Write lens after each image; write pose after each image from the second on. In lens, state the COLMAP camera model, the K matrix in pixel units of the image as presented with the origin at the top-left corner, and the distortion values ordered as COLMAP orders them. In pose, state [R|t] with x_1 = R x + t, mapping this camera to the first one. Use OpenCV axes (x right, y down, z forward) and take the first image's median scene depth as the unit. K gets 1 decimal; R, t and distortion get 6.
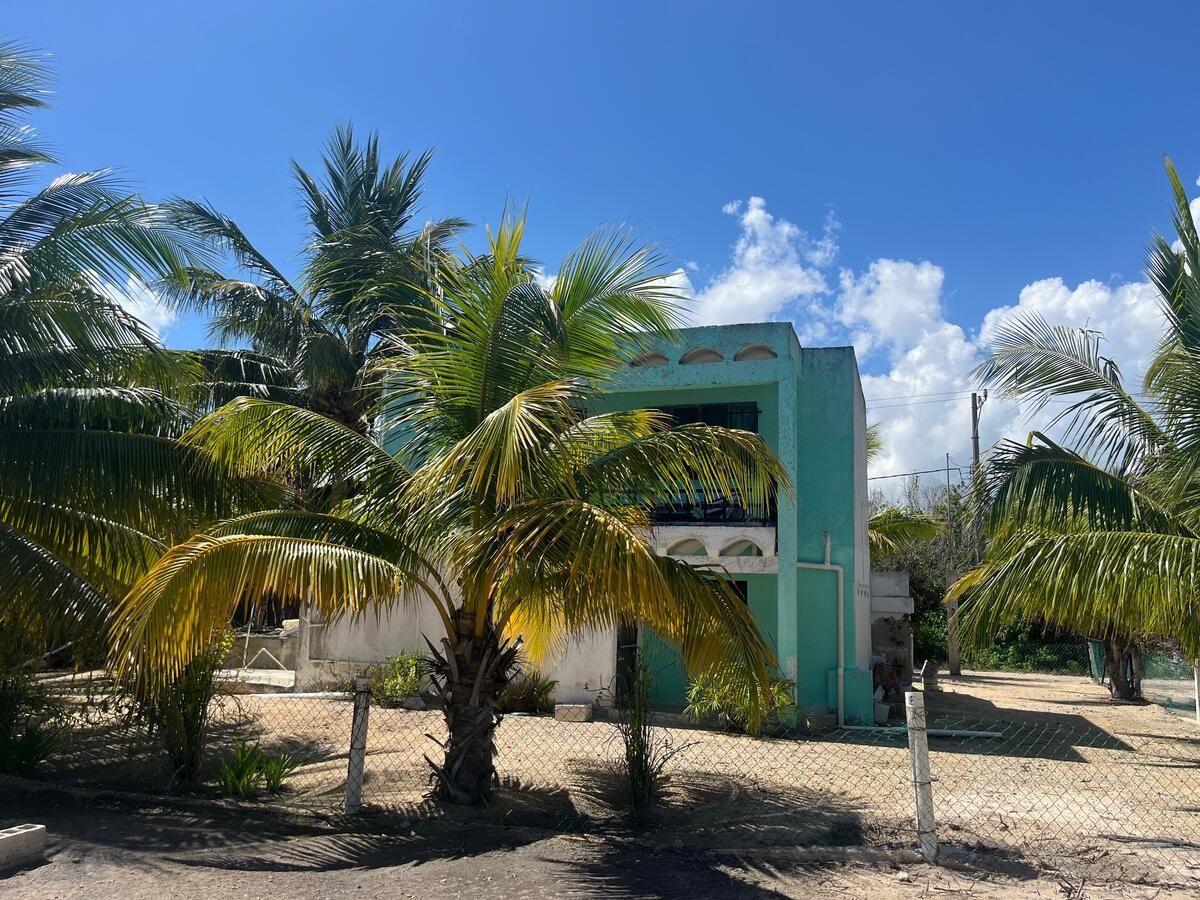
lens RADIAL K [[912.1, 0, 608.8], [0, 912.1, 447.3], [0, 0, 1]] dist [0.054437, -0.070162]
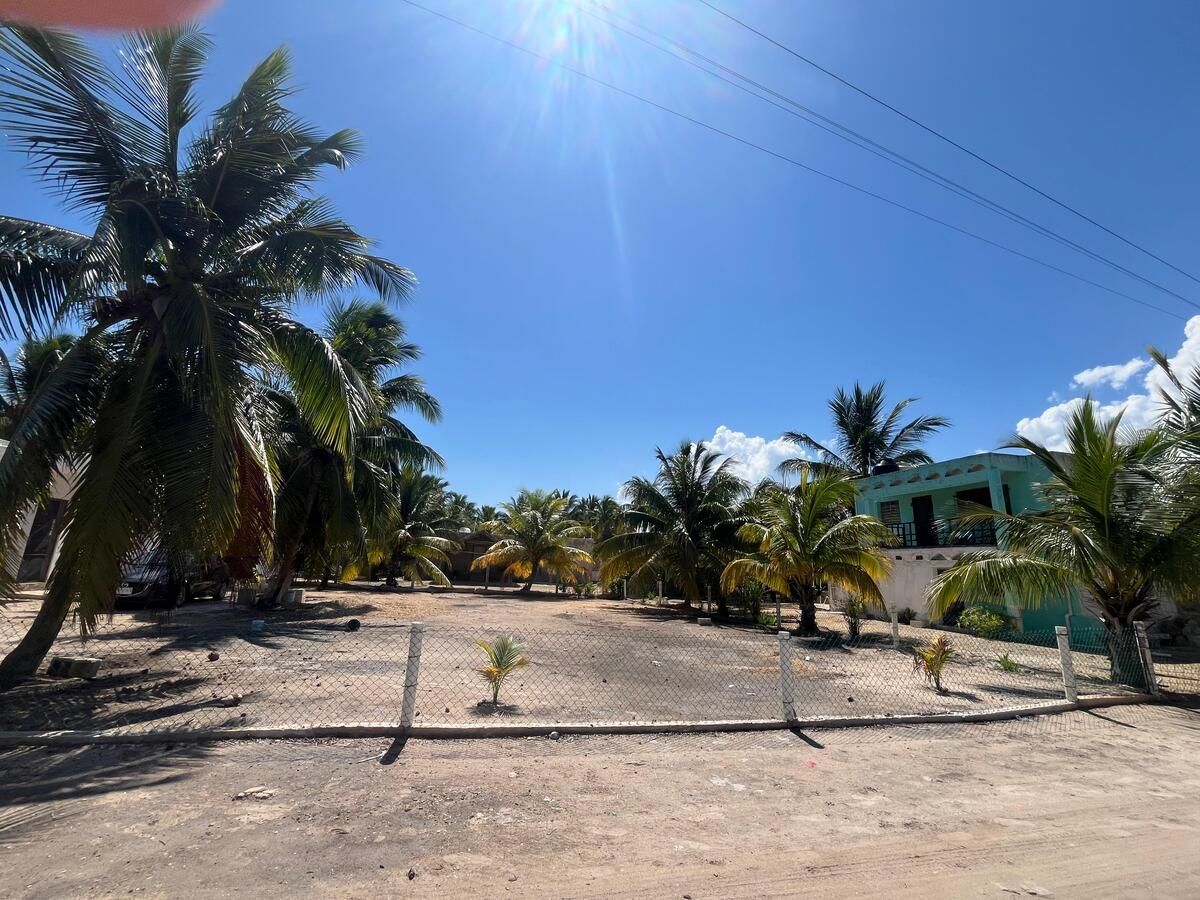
lens RADIAL K [[489.7, 0, 601.6], [0, 489.7, 454.5], [0, 0, 1]] dist [-0.004291, 0.001439]
pose [[0.545502, -0.196795, -0.814678, 0.642904], [0.117837, 0.980395, -0.157923, -0.054407], [0.829785, -0.009852, 0.557997, -0.442160]]
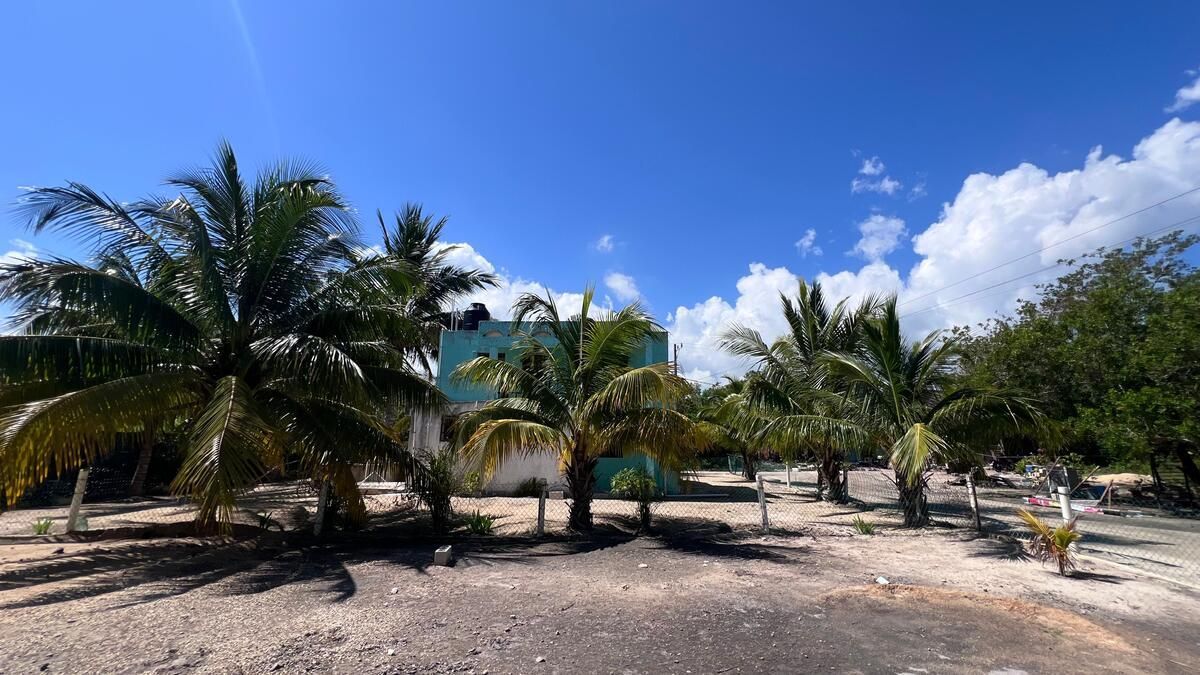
lens RADIAL K [[481.2, 0, 600.1], [0, 481.2, 344.3], [0, 0, 1]] dist [-0.005383, -0.000057]
pose [[0.958184, 0.040427, 0.283282, -0.266425], [-0.030202, 0.998728, -0.040372, -0.025048], [-0.284554, 0.030128, 0.958186, -0.131046]]
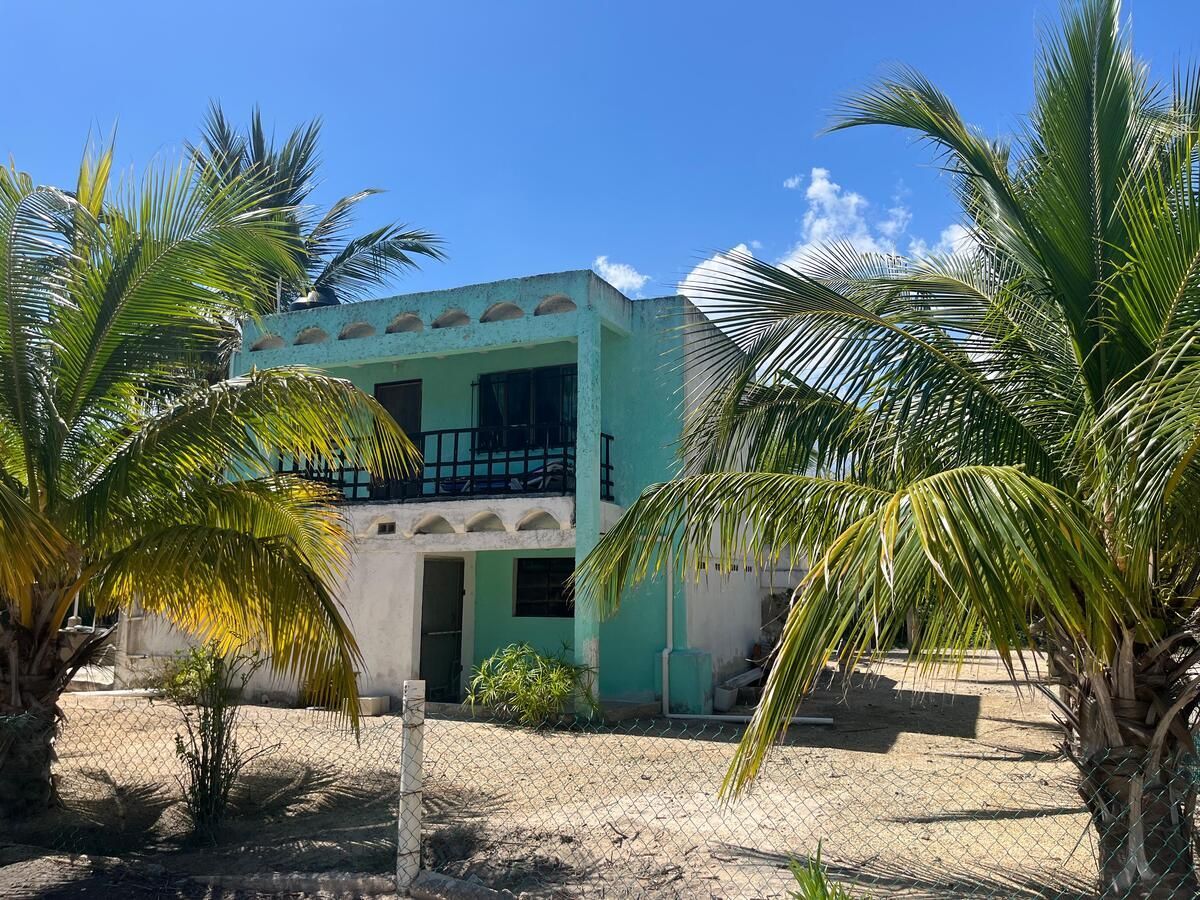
lens RADIAL K [[912.1, 0, 604.9], [0, 912.1, 438.7], [0, 0, 1]] dist [0.054437, -0.070162]
pose [[0.995892, -0.041690, -0.080385, 0.276163], [0.042069, 0.999110, 0.003022, 0.027898], [0.080188, -0.006392, 0.996759, 0.099957]]
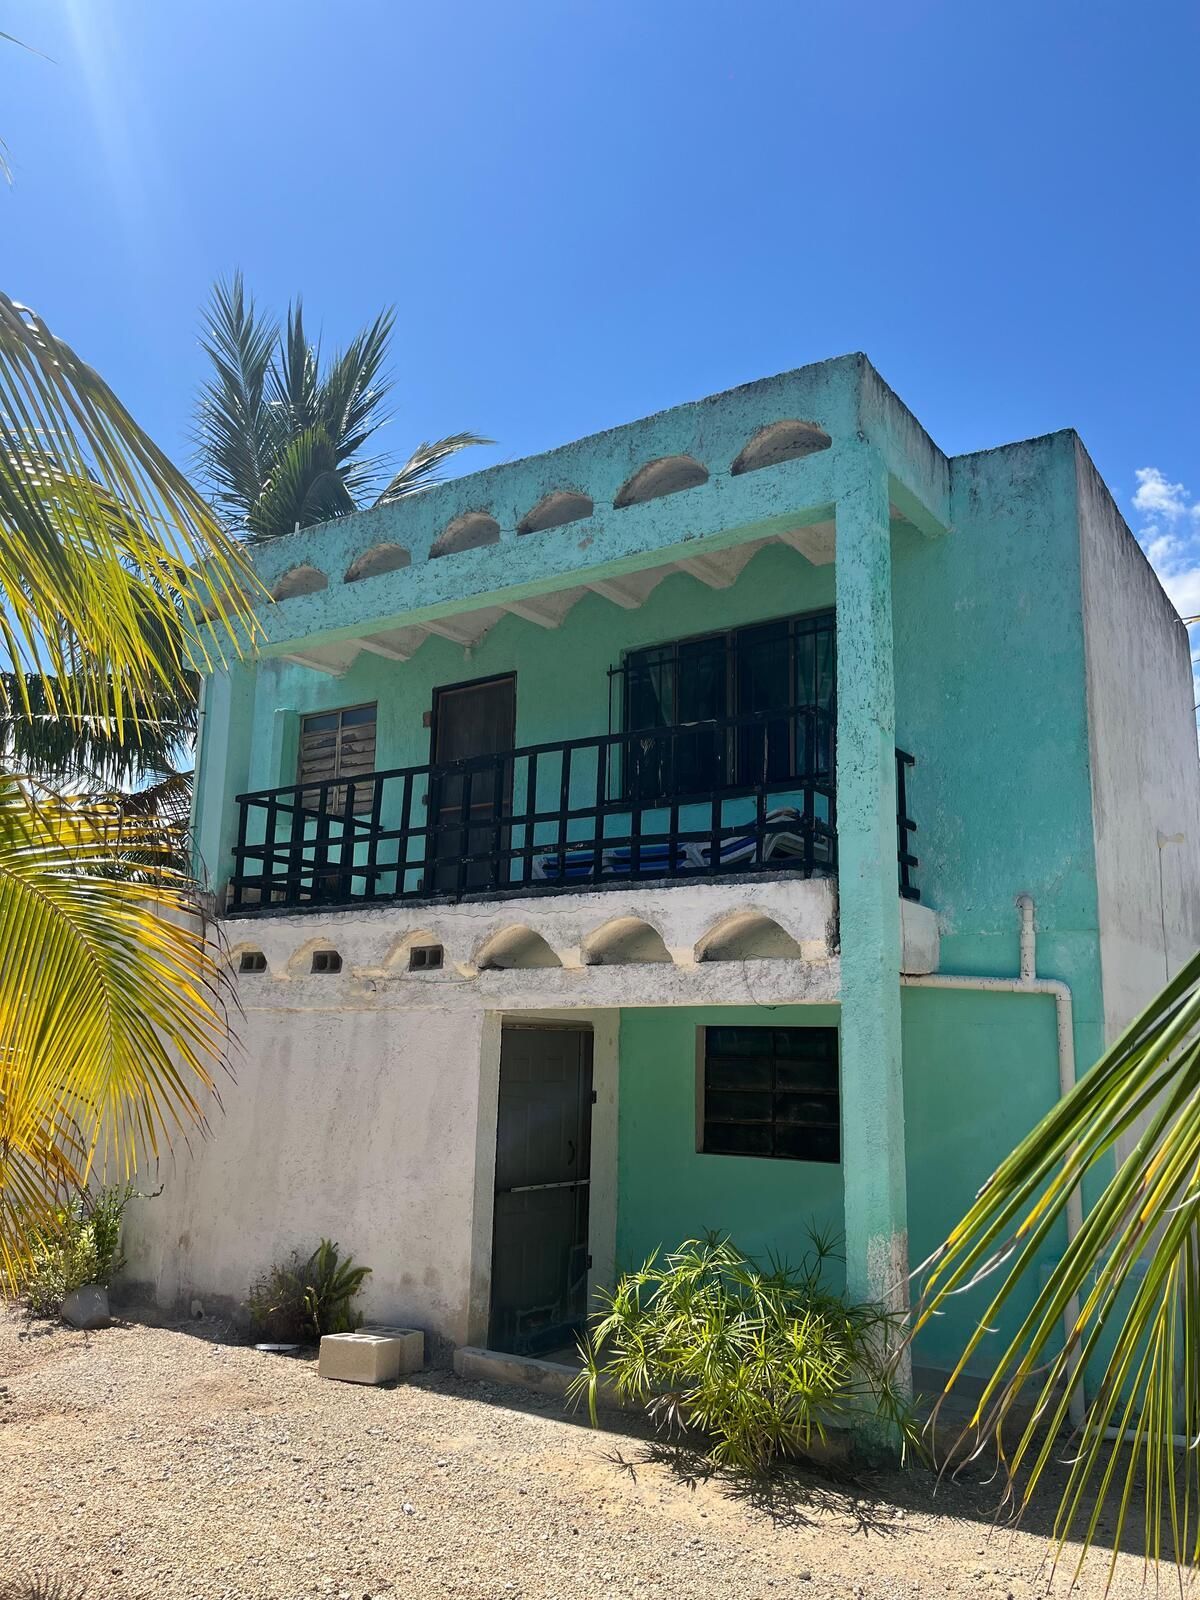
lens RADIAL K [[1216.2, 0, 606.1], [0, 1216.2, 809.5], [0, 0, 1]] dist [0.054437, -0.070162]
pose [[0.962517, -0.064619, -0.263410, 0.216824], [0.053019, 0.997295, -0.050919, 0.076657], [0.265987, 0.035044, 0.963339, 0.473753]]
